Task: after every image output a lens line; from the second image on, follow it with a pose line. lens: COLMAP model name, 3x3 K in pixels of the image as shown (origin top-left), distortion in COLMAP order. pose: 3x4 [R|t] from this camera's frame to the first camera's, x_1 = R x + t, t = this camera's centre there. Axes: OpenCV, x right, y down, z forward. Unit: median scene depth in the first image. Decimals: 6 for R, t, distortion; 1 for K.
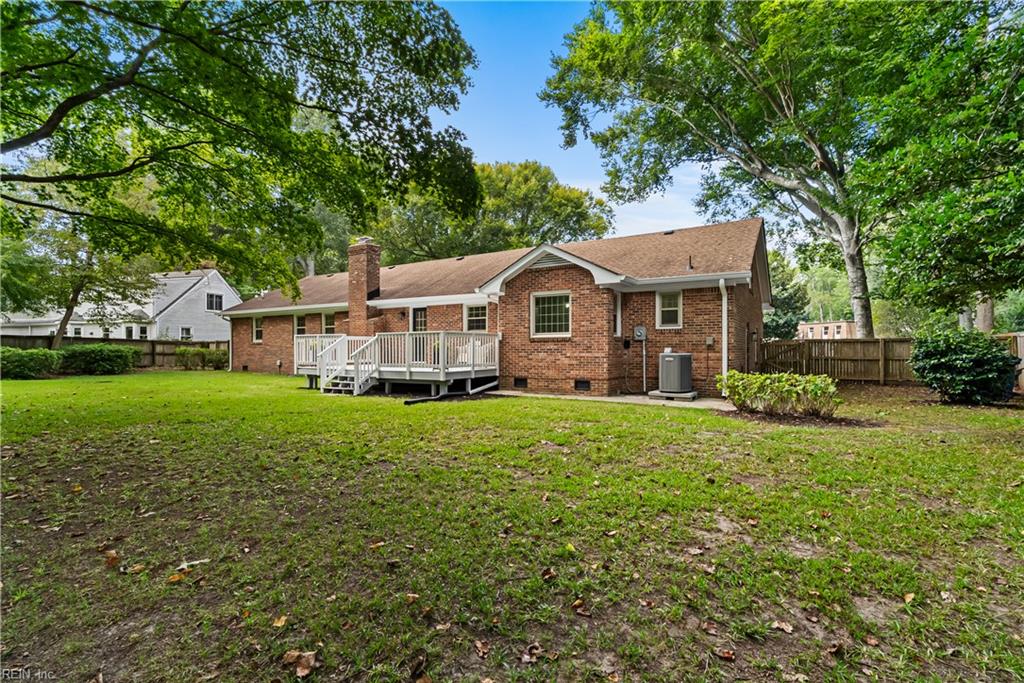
lens RADIAL K [[474.6, 0, 503.2], [0, 474.6, 344.1], [0, 0, 1]] dist [-0.005345, 0.002314]
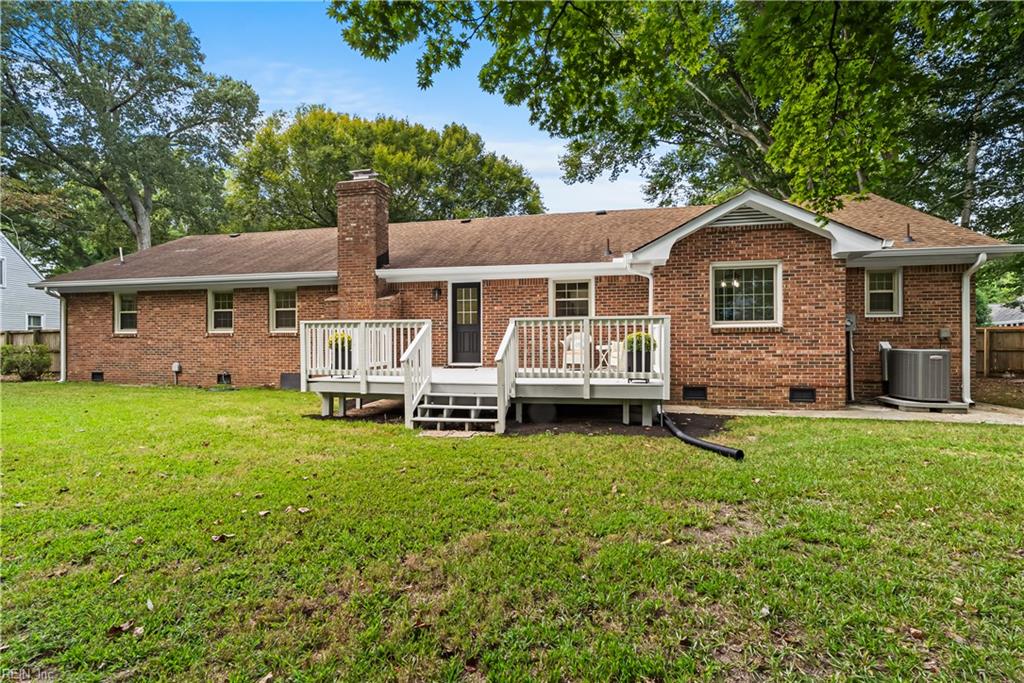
lens RADIAL K [[474.6, 0, 510.4], [0, 474.6, 336.1], [0, 0, 1]] dist [-0.005345, 0.002314]
pose [[0.939946, -0.001183, 0.341321, -0.399107], [0.000524, 0.999998, 0.002023, -0.002605], [-0.341323, -0.001723, 0.939945, 0.400590]]
